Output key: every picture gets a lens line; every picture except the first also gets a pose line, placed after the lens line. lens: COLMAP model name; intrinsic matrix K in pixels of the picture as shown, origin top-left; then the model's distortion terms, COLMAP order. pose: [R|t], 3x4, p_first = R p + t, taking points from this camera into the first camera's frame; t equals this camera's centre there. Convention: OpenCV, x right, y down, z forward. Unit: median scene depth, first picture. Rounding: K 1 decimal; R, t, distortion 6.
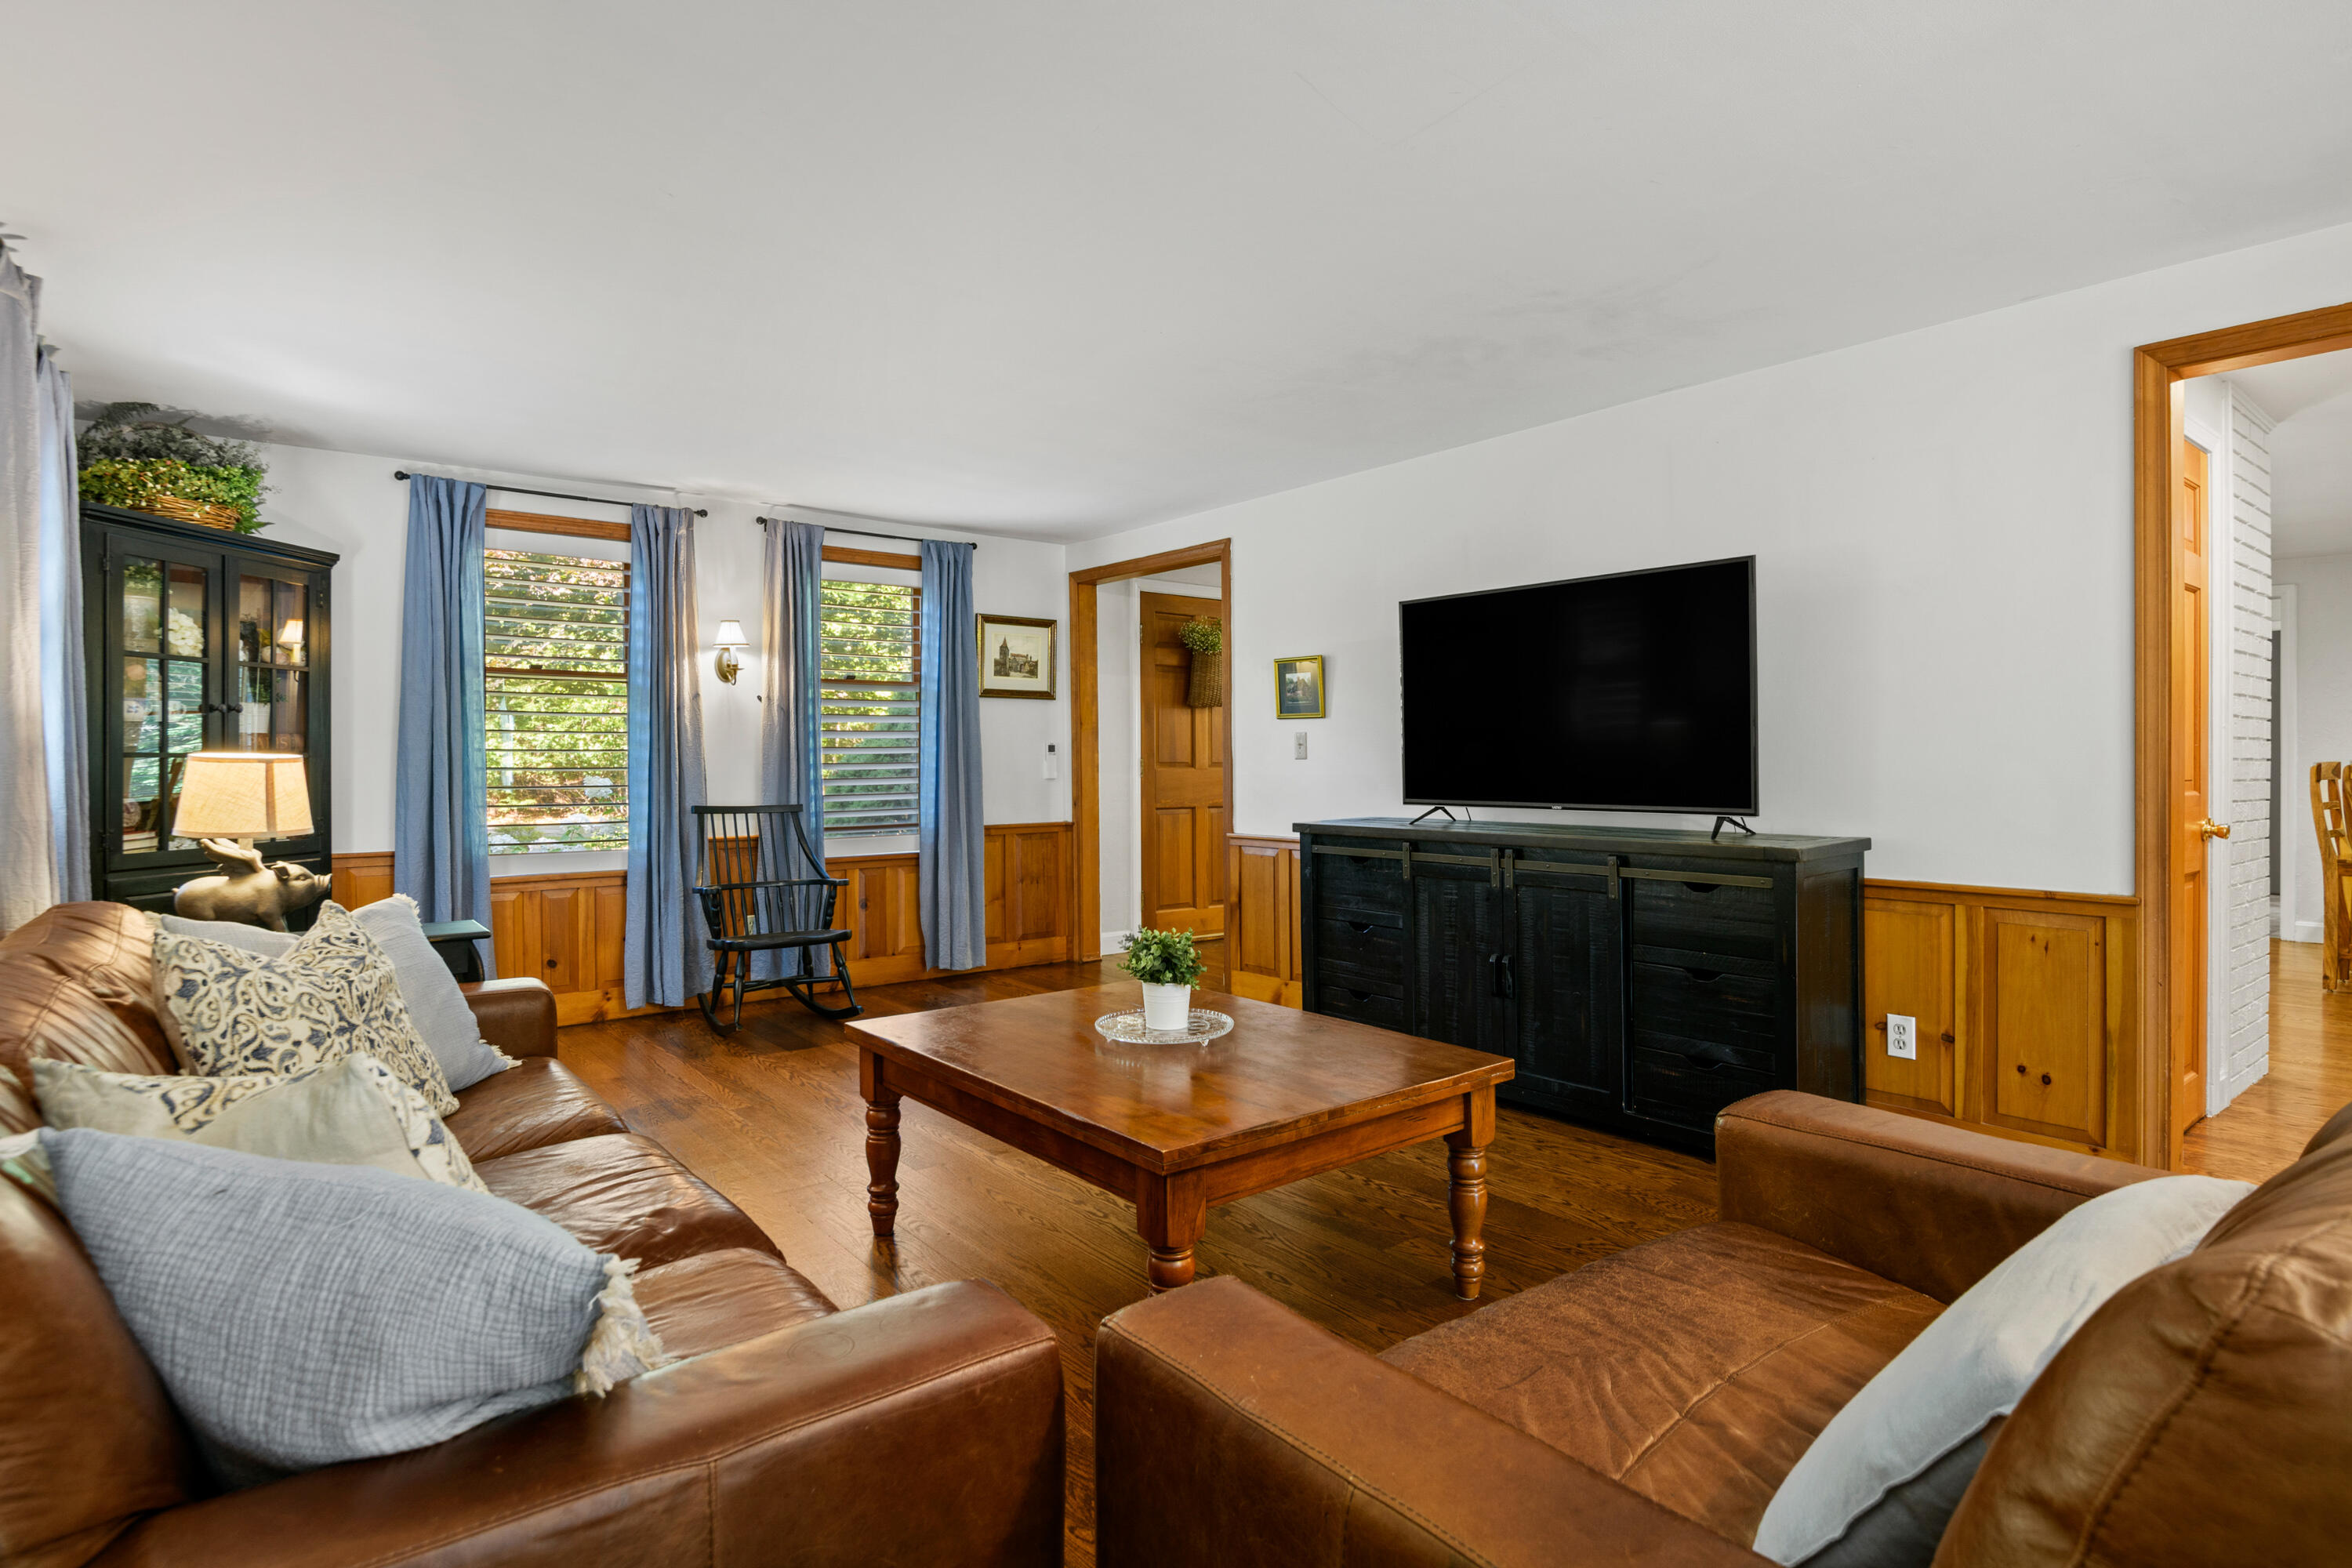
lens RADIAL K [[1218.1, 0, 1176.0], [0, 1218.1, 784.0], [0, 0, 1]] dist [0.022804, -0.023189]
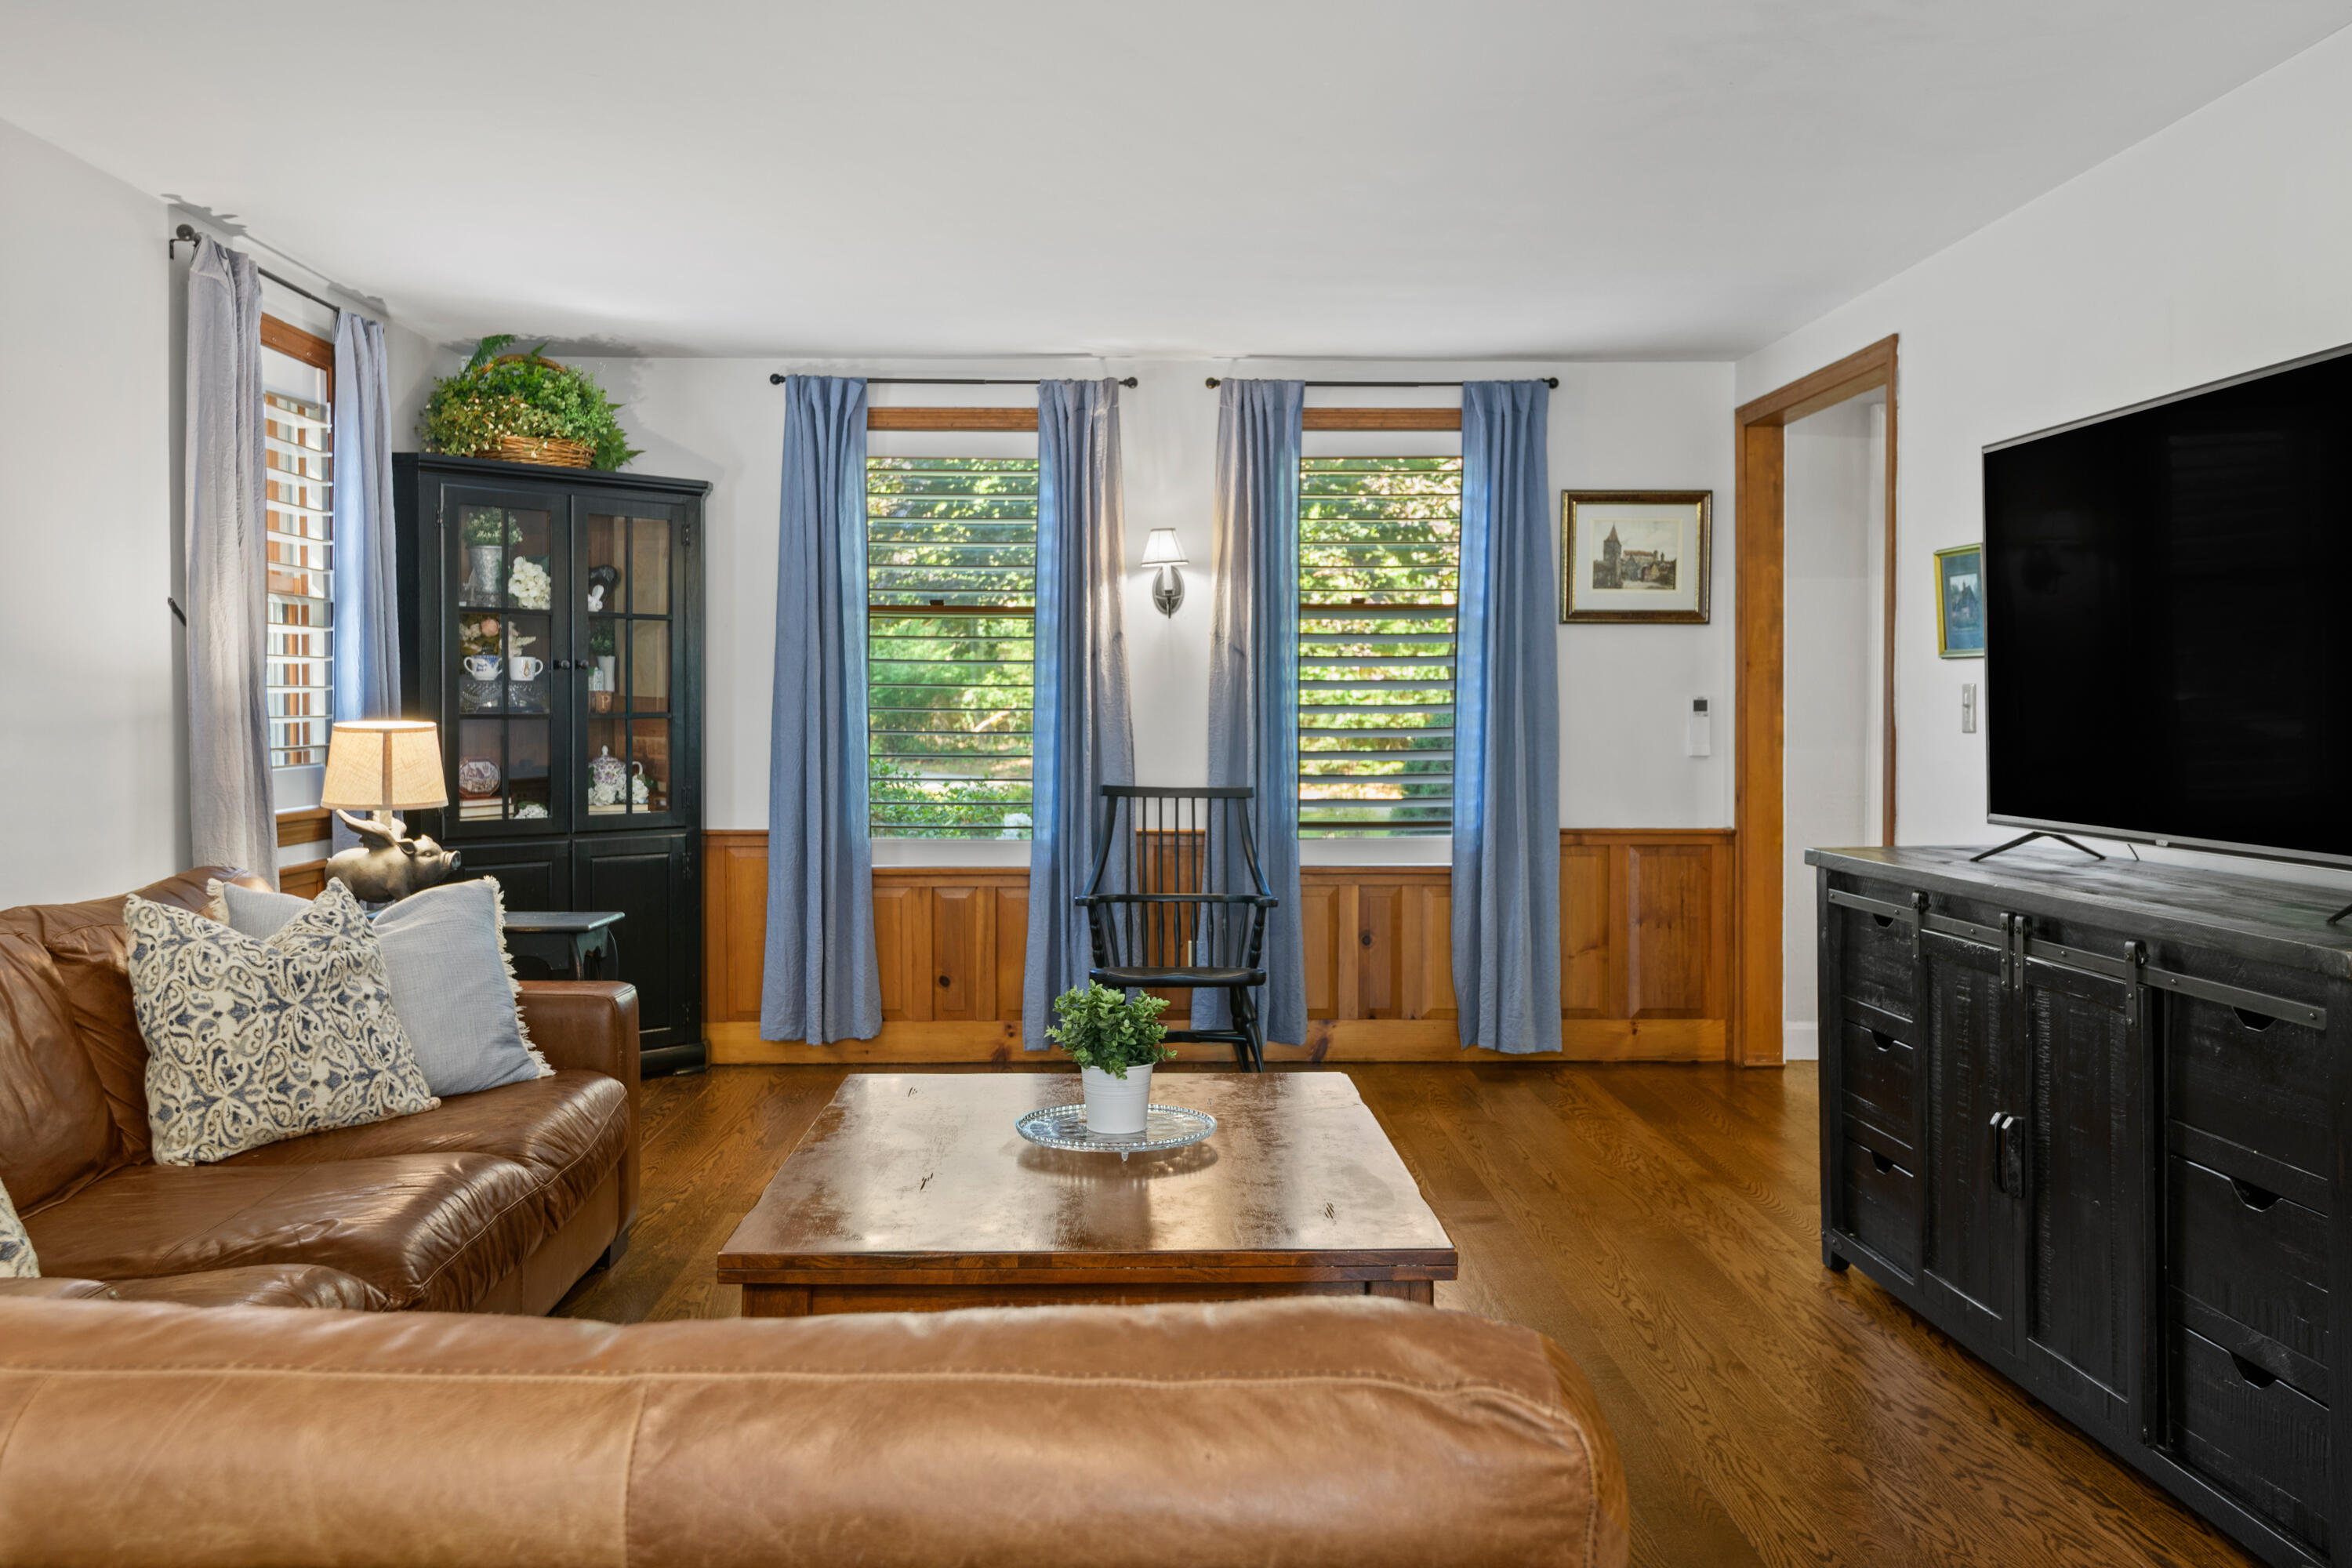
lens RADIAL K [[2061.0, 0, 1176.0], [0, 2061.0, 784.0], [0, 0, 1]] dist [0.053653, -0.006828]
pose [[0.792523, 0.029642, -0.609122, 0.392006], [-0.017080, 0.999505, 0.026416, -0.016329], [0.609603, -0.010532, 0.792637, 0.043260]]
